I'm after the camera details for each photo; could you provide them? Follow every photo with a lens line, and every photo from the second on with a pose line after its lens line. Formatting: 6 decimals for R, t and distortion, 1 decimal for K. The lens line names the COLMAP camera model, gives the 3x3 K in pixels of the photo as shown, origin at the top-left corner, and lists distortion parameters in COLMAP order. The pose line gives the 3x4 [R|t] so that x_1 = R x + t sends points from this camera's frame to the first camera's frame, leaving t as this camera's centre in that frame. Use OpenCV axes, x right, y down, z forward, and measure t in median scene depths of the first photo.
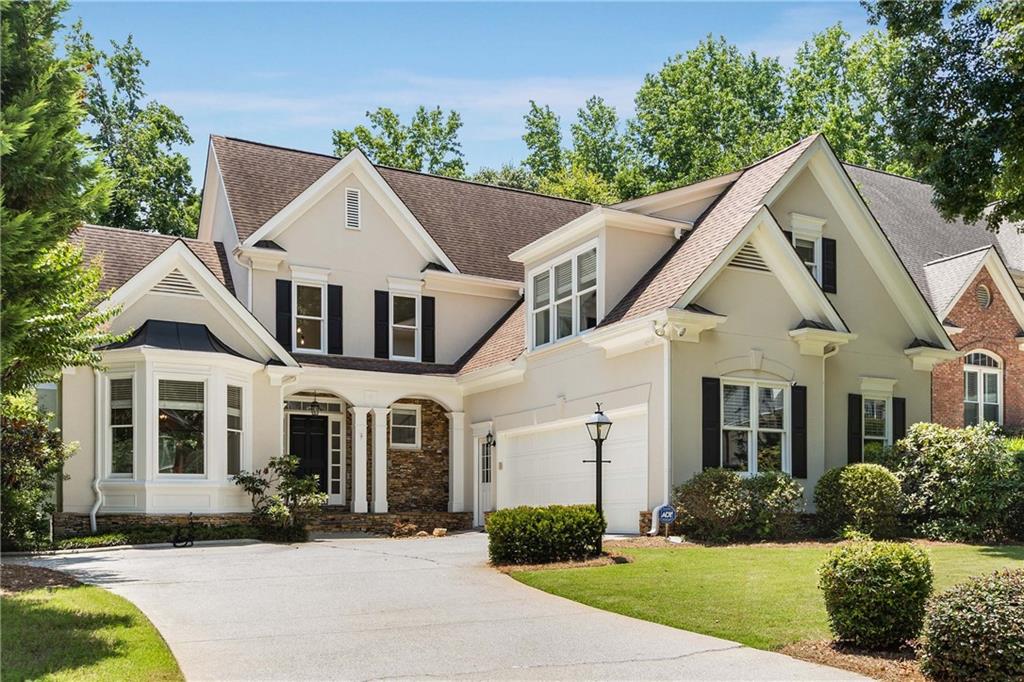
lens RADIAL K [[1006.7, 0, 512.0], [0, 1006.7, 341.0], [0, 0, 1]] dist [-0.002596, 0.002258]
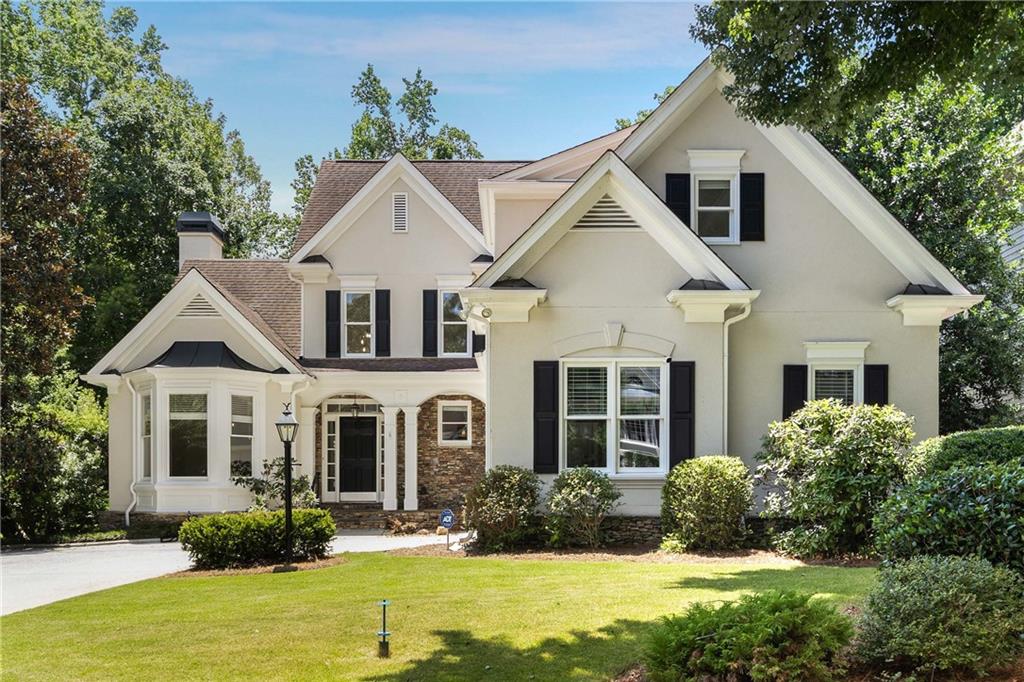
lens RADIAL K [[1006.7, 0, 512.0], [0, 1006.7, 341.0], [0, 0, 1]] dist [-0.002596, 0.002258]
pose [[0.862756, -0.080062, -0.499242, 0.480596], [0.086653, 0.996188, -0.010009, 0.020234], [0.498140, -0.034625, 0.866405, 0.182131]]
